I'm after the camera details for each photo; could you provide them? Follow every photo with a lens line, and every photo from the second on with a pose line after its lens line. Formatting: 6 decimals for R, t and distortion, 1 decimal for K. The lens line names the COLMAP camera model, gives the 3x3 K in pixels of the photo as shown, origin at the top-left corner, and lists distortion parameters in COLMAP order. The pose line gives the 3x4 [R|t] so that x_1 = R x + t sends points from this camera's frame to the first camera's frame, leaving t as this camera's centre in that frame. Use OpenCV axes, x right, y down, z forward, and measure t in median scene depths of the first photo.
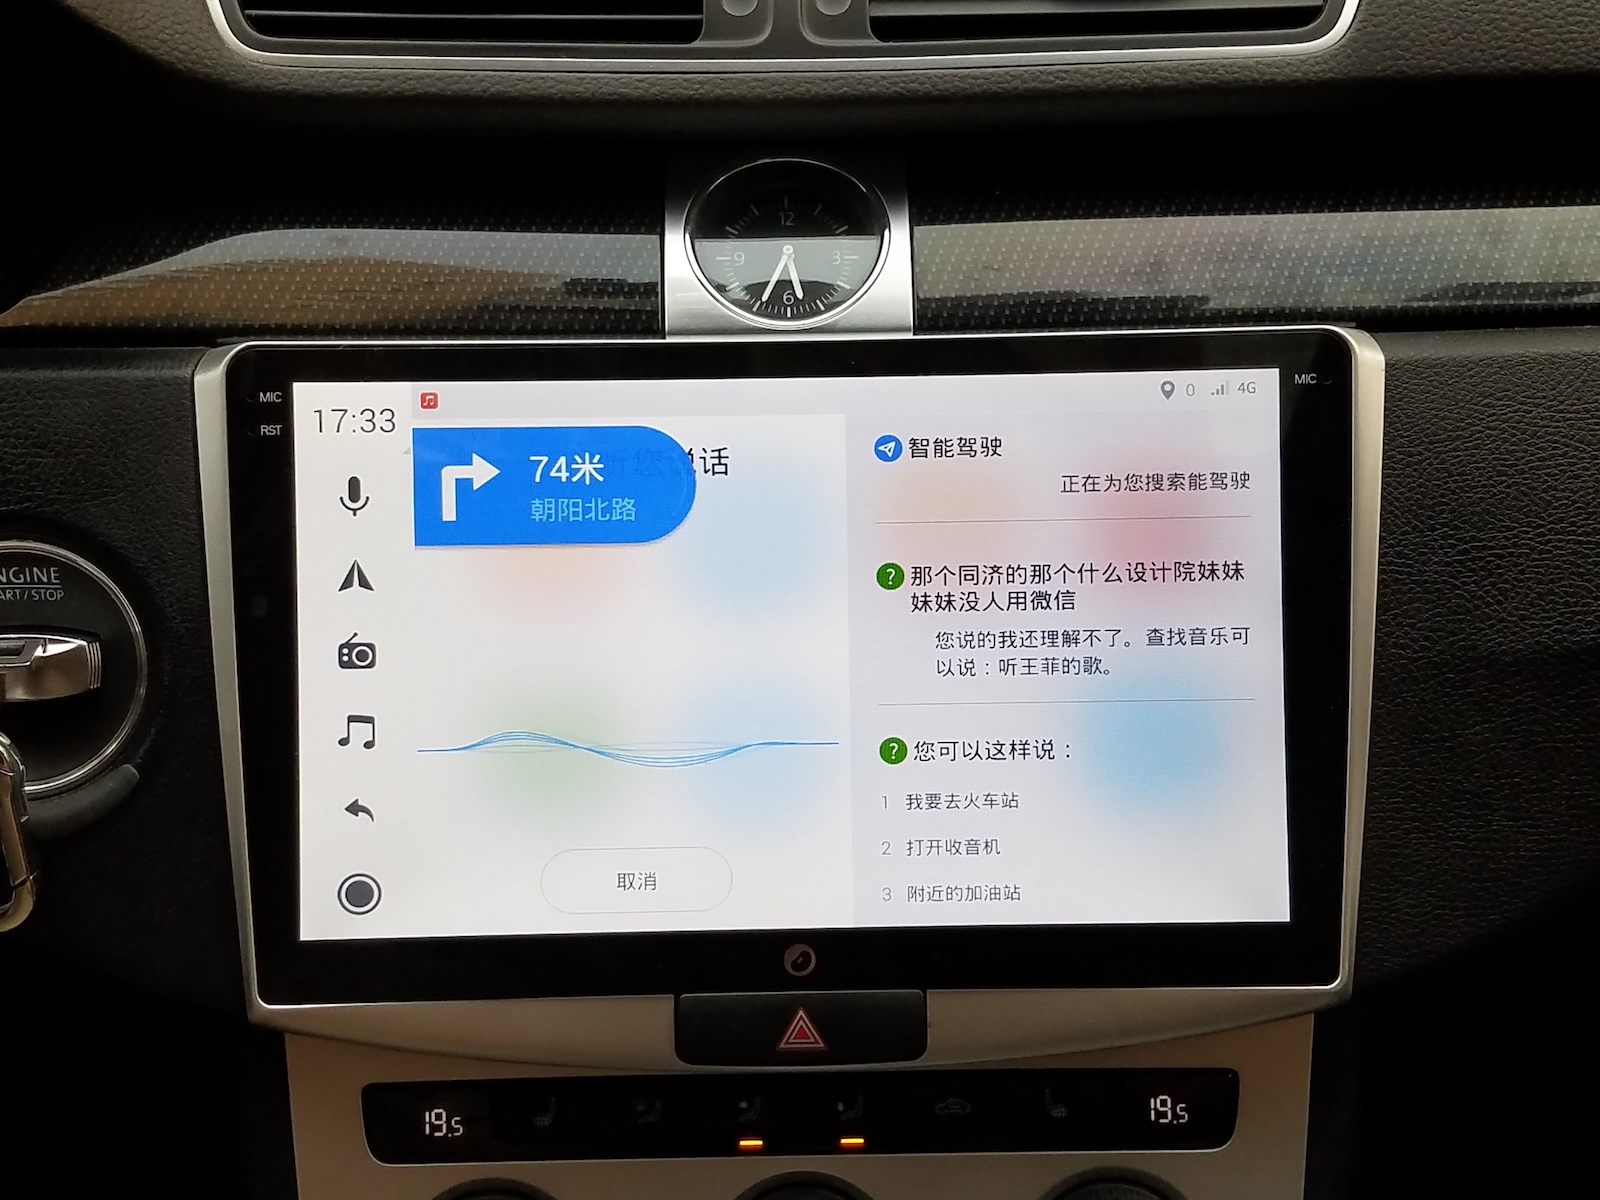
lens RADIAL K [[2499.3, 0, 770.1], [0, 2499.3, 606.2], [0, 0, 1]] dist [0.299580, -0.637015]
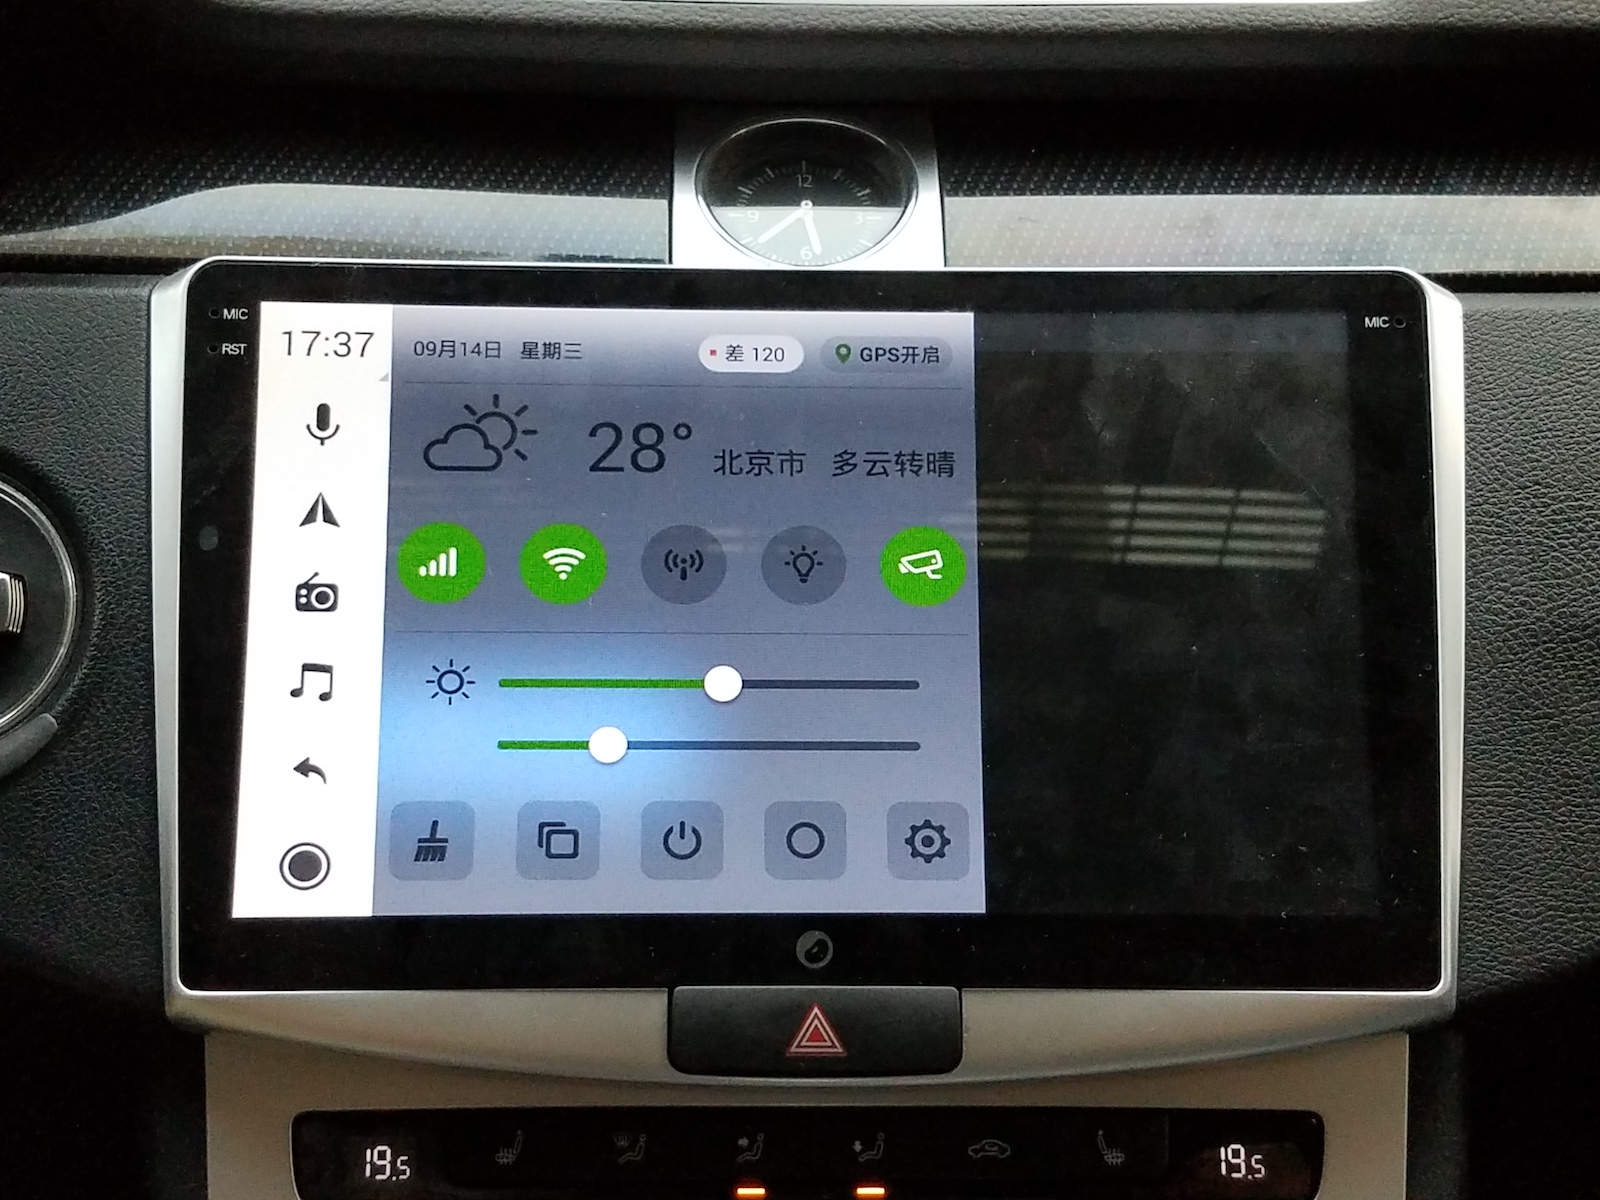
lens RADIAL K [[2499.3, 0, 770.1], [0, 2499.3, 606.2], [0, 0, 1]] dist [0.299580, -0.637015]
pose [[0.999581, 0.020328, 0.020613, -0.023379], [-0.015430, 0.976537, -0.214797, 0.209176], [-0.024495, 0.214389, 0.976441, 0.134017]]
